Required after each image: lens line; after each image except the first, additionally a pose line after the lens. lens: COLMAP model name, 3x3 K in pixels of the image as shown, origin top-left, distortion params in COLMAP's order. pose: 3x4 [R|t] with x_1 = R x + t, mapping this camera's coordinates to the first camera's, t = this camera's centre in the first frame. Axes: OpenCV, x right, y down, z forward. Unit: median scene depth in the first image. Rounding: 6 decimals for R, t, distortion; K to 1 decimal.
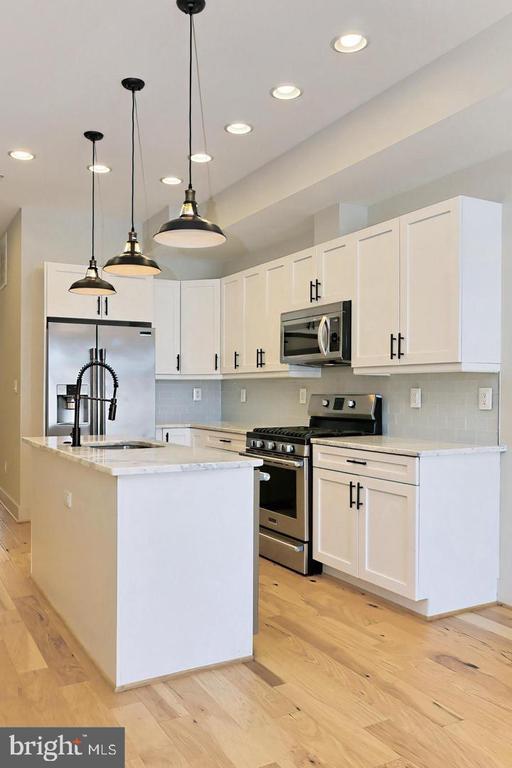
lens RADIAL K [[613.1, 0, 254.9], [0, 613.1, 397.7], [0, 0, 1]] dist [-0.009237, 0.001442]
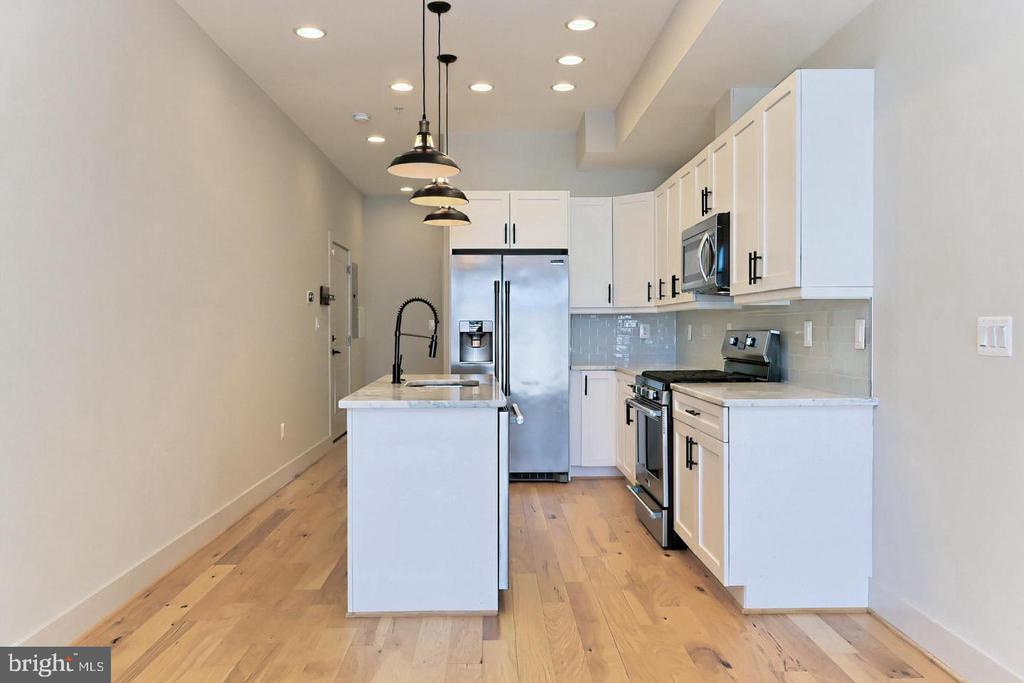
lens RADIAL K [[772.3, 0, 512.0], [0, 772.3, 341.5], [0, 0, 1]] dist [-0.005249, -0.001398]
pose [[0.890002, 0.001720, -0.455952, 0.427583], [0.001207, 0.999980, 0.006127, 0.004110], [0.455954, -0.006004, 0.889983, -0.024338]]
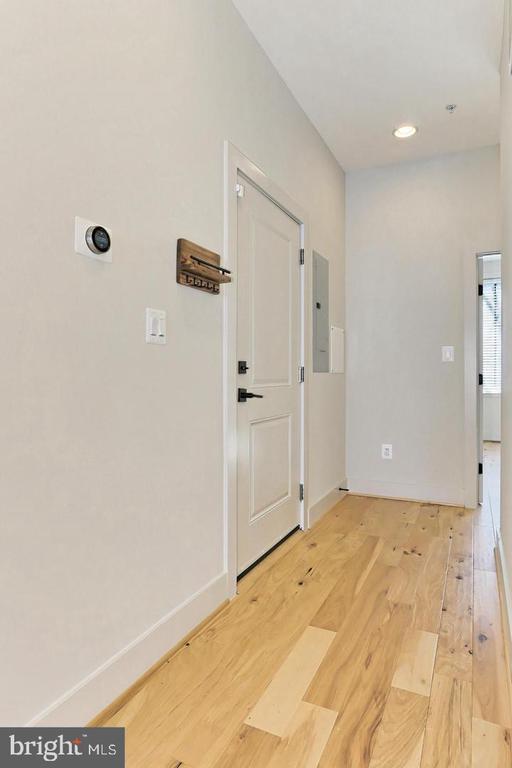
lens RADIAL K [[454.0, 0, 256.0], [0, 454.0, 384.0], [0, 0, 1]] dist [0.000478, 0.000076]
pose [[0.584211, 0.005305, -0.811585, -0.545469], [0.001290, 0.999971, 0.007466, 0.027960], [0.811601, -0.005409, 0.584187, 1.411372]]
